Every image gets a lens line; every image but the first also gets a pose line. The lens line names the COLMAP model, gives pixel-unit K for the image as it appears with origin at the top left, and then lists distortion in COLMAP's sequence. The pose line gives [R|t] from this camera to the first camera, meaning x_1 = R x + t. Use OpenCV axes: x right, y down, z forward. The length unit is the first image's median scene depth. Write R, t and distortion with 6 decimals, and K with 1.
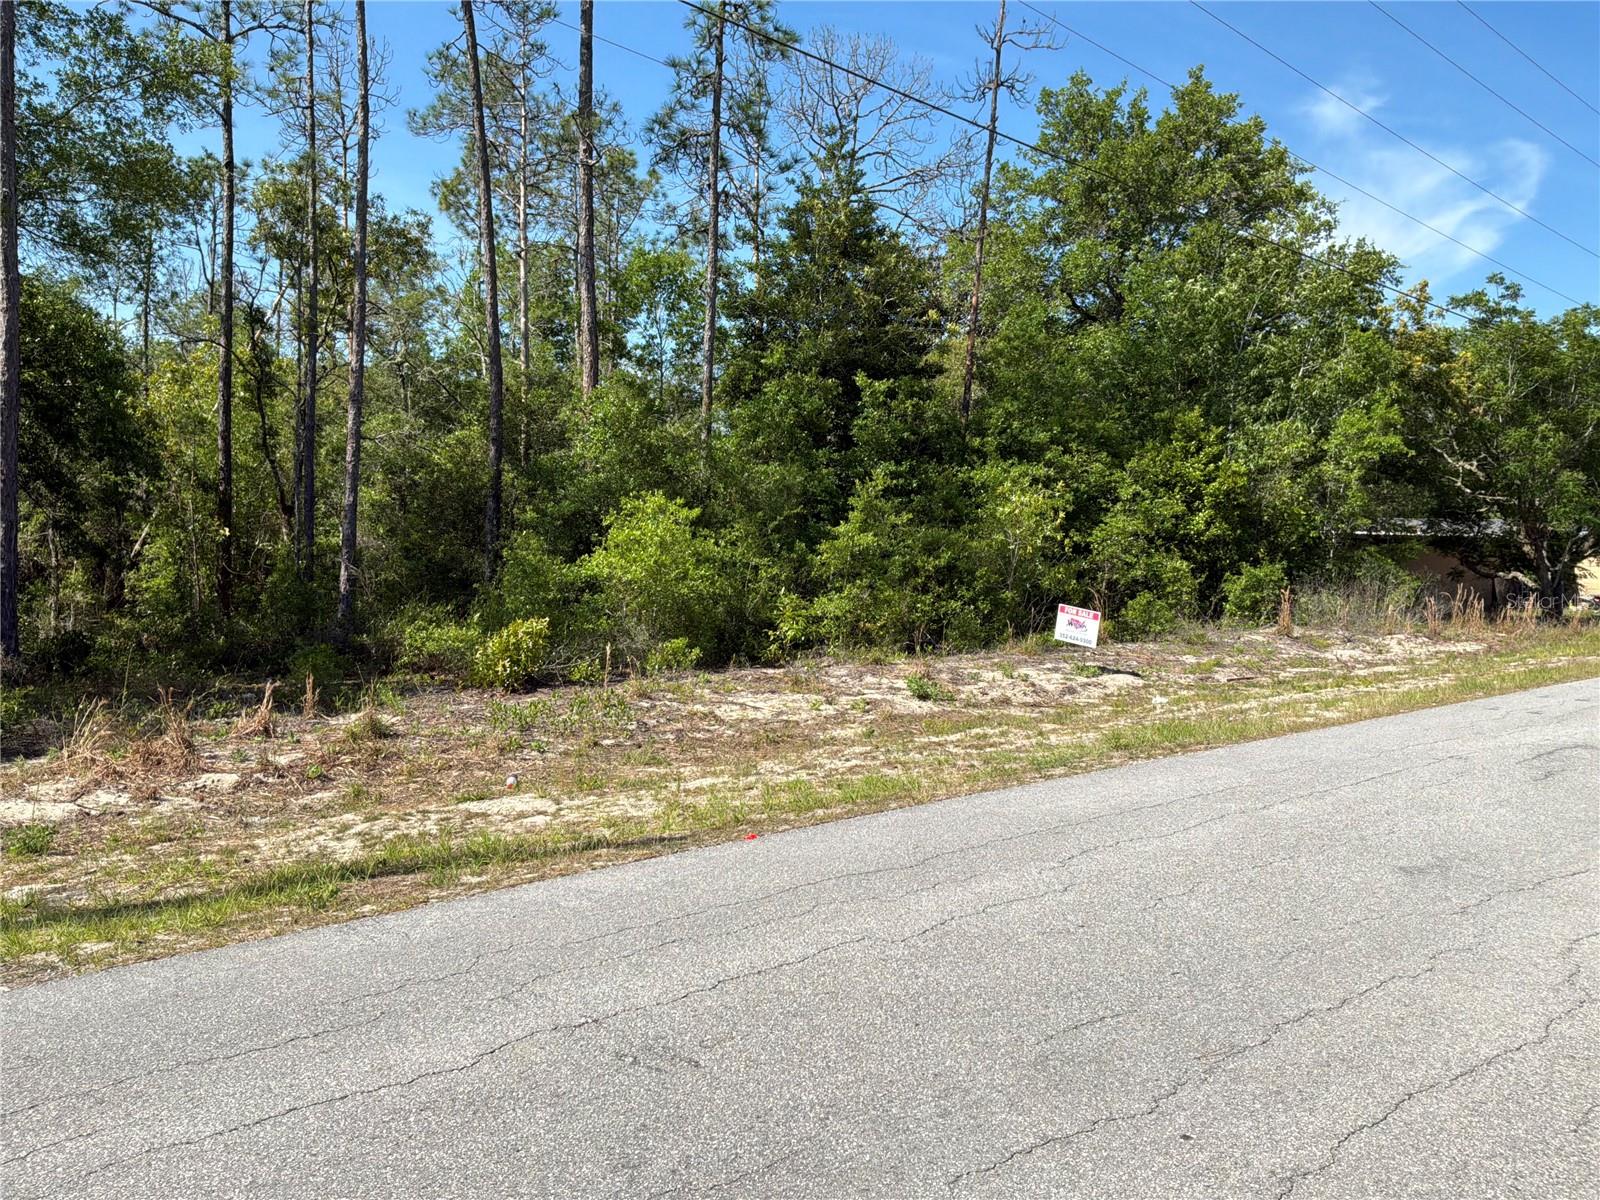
lens RADIAL K [[1324.4, 0, 799.0], [0, 1324.4, 578.8], [0, 0, 1]] dist [0.125007, -0.219165]
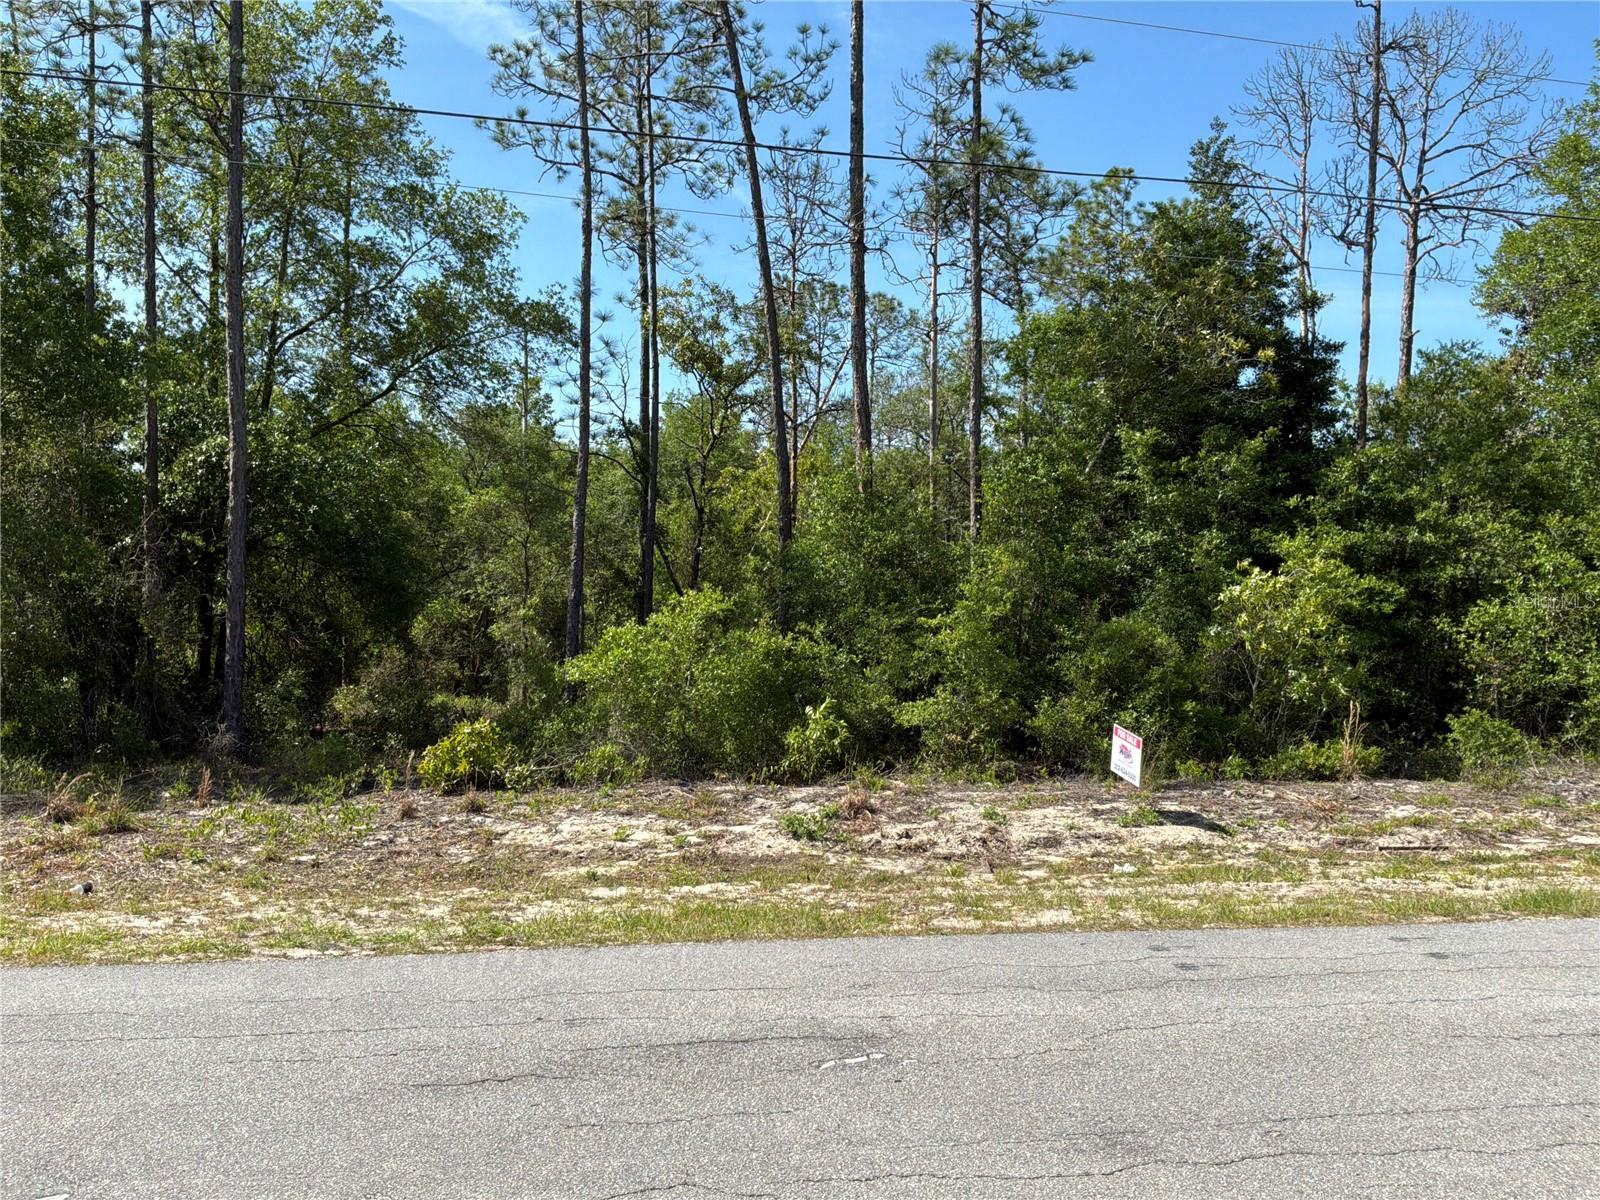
lens RADIAL K [[1324.4, 0, 799.0], [0, 1324.4, 578.8], [0, 0, 1]] dist [0.125007, -0.219165]
pose [[0.816706, -0.023035, -0.576593, 0.485594], [-0.010047, 0.998484, -0.054120, -0.020280], [0.576966, 0.049993, 0.815237, 0.280526]]
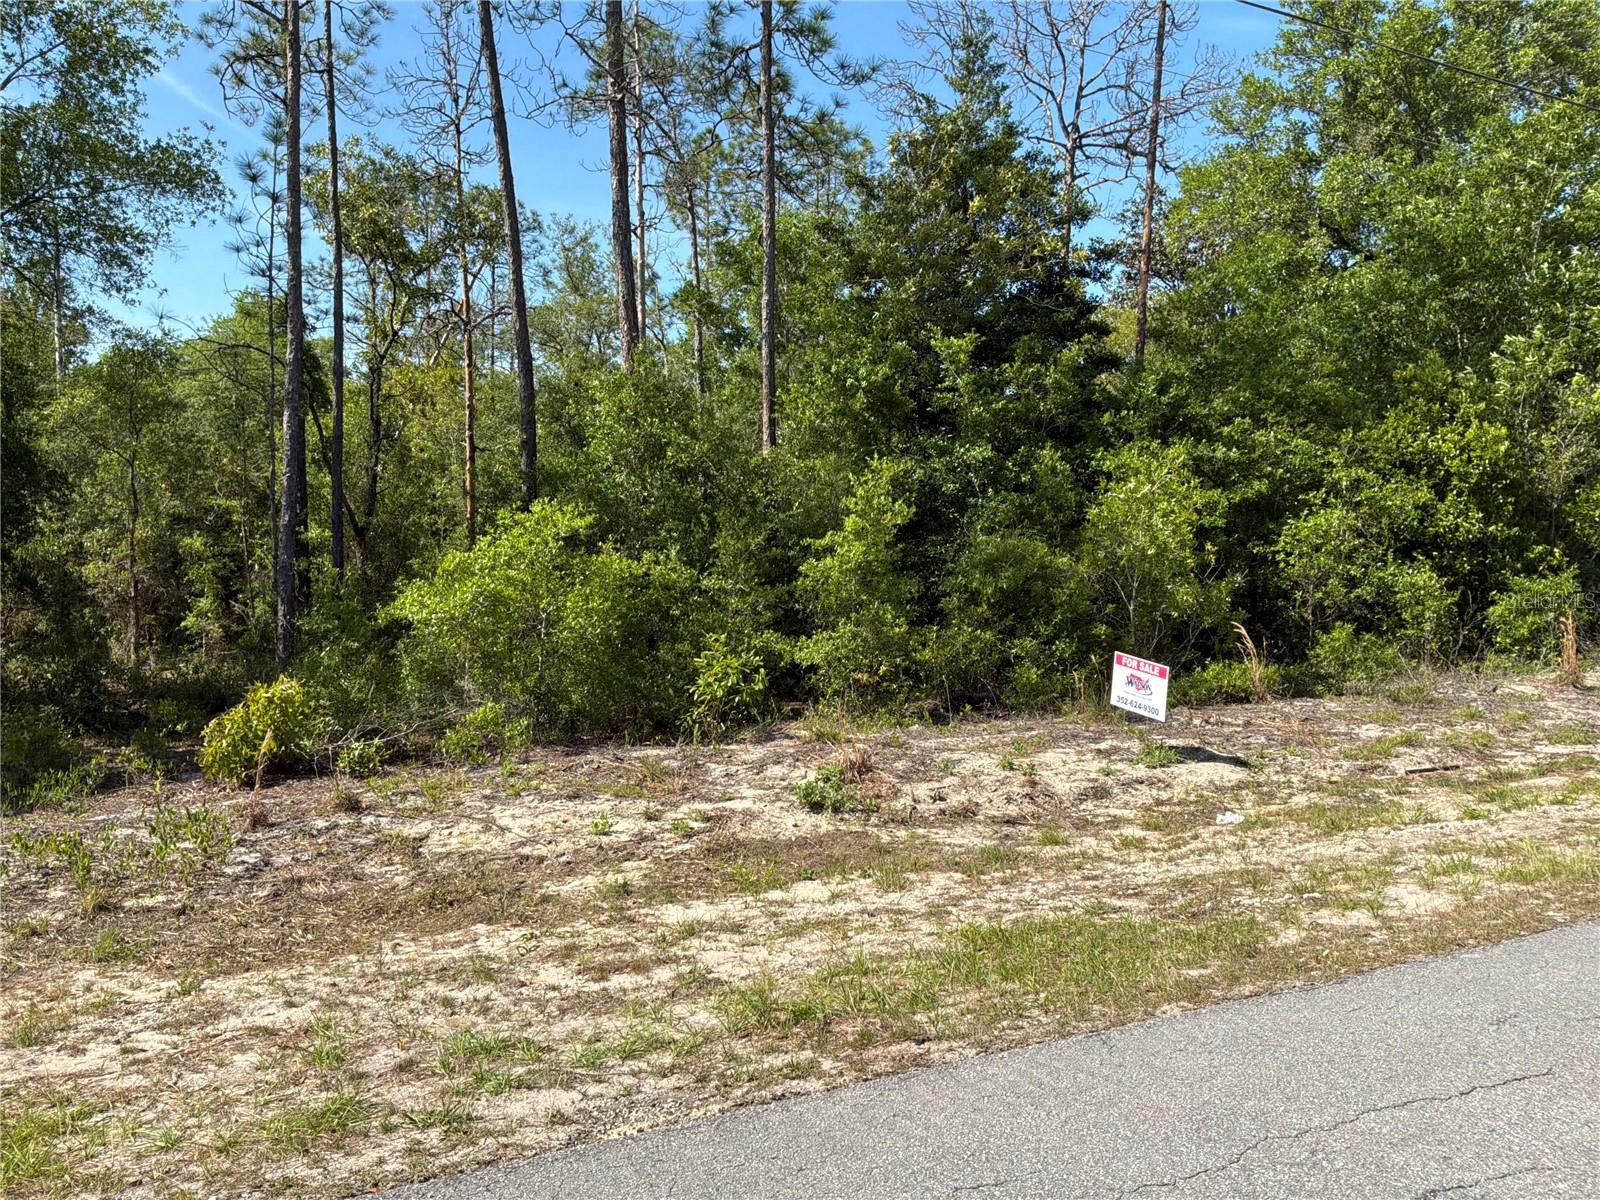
lens RADIAL K [[1324.4, 0, 799.0], [0, 1324.4, 578.8], [0, 0, 1]] dist [0.125007, -0.219165]
pose [[0.963751, -0.013278, -0.266471, 0.220913], [0.012191, 0.999909, -0.005733, -0.014916], [0.266523, 0.002276, 0.963826, 0.325596]]
